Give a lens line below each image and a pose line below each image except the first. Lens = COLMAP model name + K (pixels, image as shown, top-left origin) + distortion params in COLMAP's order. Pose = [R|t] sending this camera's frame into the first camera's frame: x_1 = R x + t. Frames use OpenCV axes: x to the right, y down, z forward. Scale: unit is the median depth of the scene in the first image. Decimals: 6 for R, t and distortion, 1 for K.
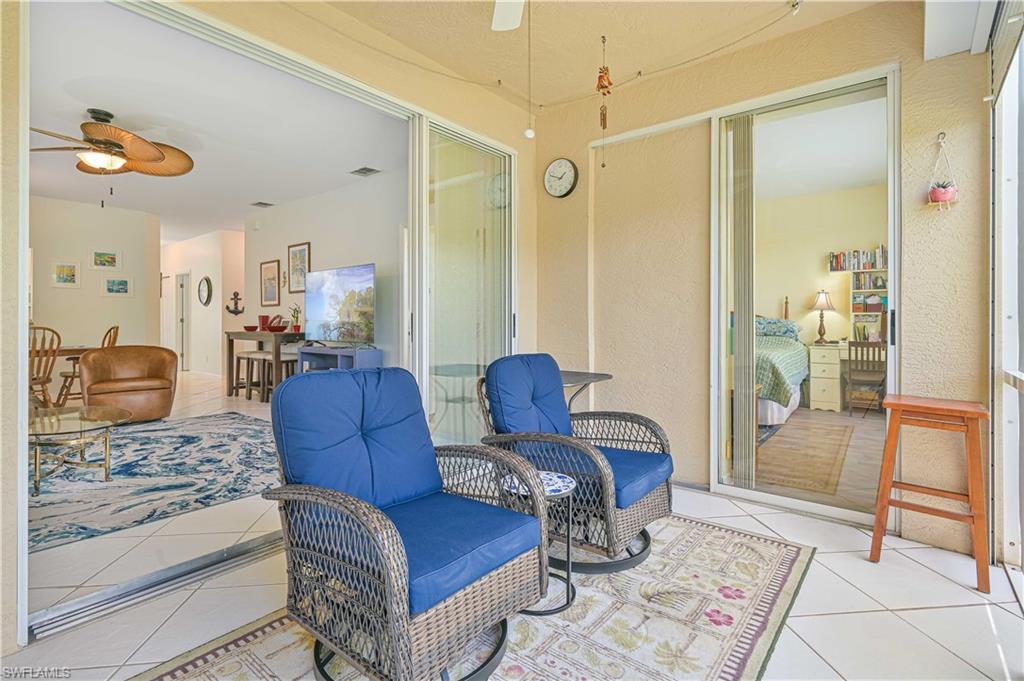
lens RADIAL K [[488.8, 0, 512.7], [0, 488.8, 319.0], [0, 0, 1]] dist [0.004078, 0.000323]
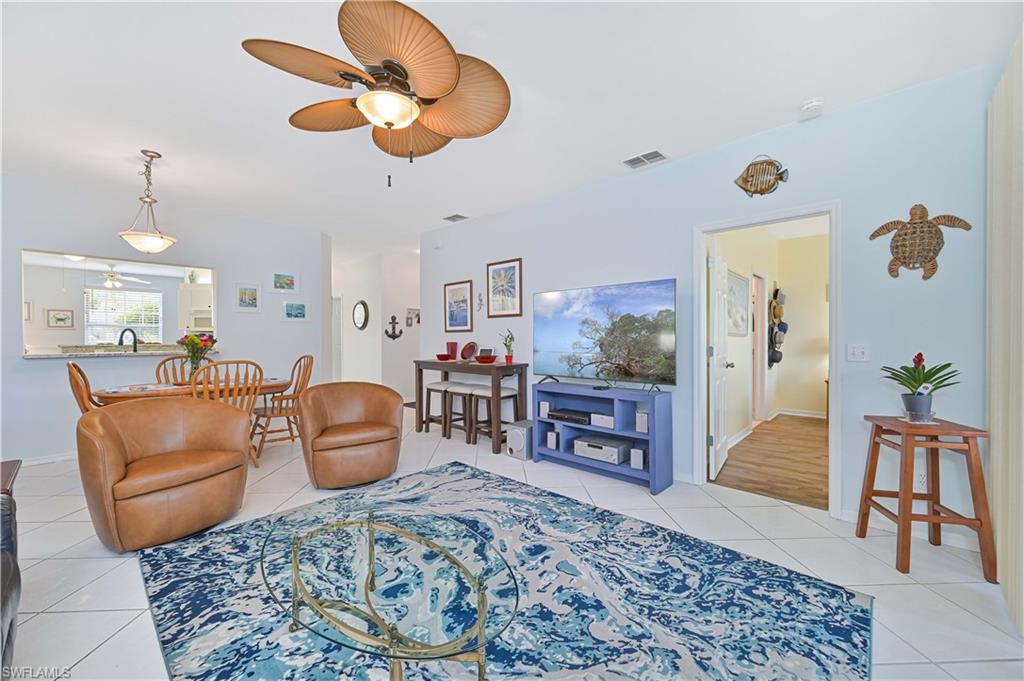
lens RADIAL K [[401.6, 0, 514.1], [0, 401.6, 342.0], [0, 0, 1]] dist [-0.000071, -0.000013]
pose [[0.997941, 0.001197, -0.064128, -0.404578], [-0.000296, 0.999901, 0.014059, -0.021151], [0.064139, -0.014012, 0.997843, 0.310193]]
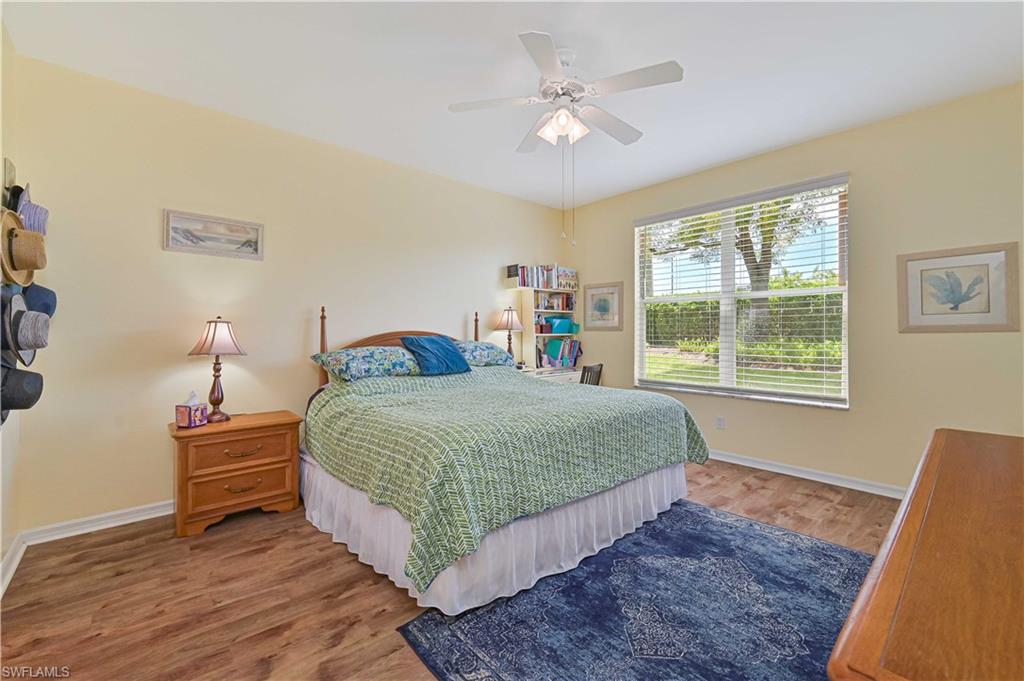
lens RADIAL K [[429.7, 0, 521.0], [0, 429.7, 328.6], [0, 0, 1]] dist [-0.002202, -0.000180]
pose [[0.153640, 0.007569, 0.988098, -0.103235], [0.000537, 0.999970, -0.007743, -0.016241], [-0.988127, 0.001721, 0.153632, 0.882116]]
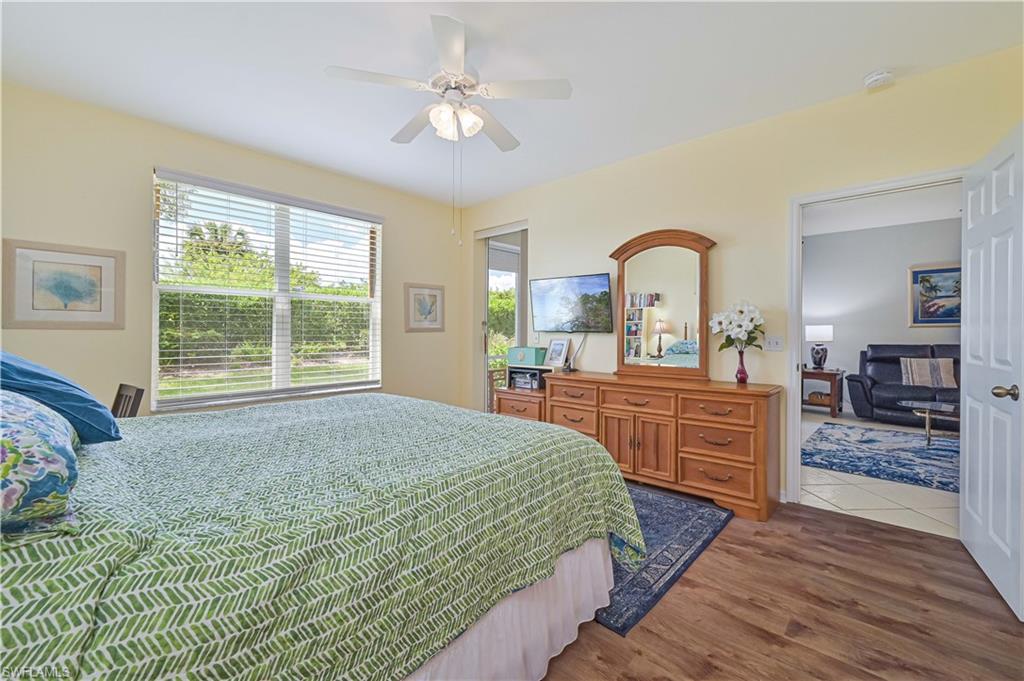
lens RADIAL K [[426.7, 0, 512.4], [0, 426.7, 329.9], [0, 0, 1]] dist [-0.001914, 0.000005]
pose [[-0.998305, -0.003226, 0.058102, 0.218196], [-0.003309, 0.999994, -0.001341, -0.018595], [-0.058097, -0.001531, -0.998310, 1.282834]]
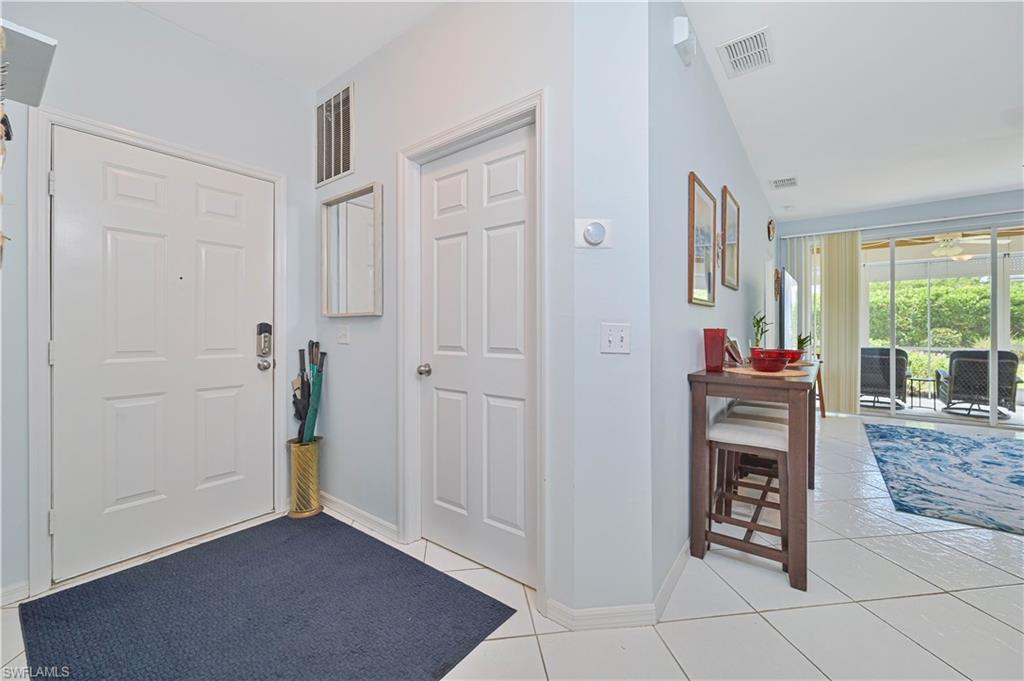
lens RADIAL K [[407.4, 0, 515.4], [0, 407.4, 330.8], [0, 0, 1]] dist [0.000326, 0.000172]
pose [[-0.033727, 0.000832, 0.999431, -0.949818], [-0.003393, 0.999994, -0.000947, -0.005438], [-0.999425, -0.003423, -0.033724, 1.358050]]
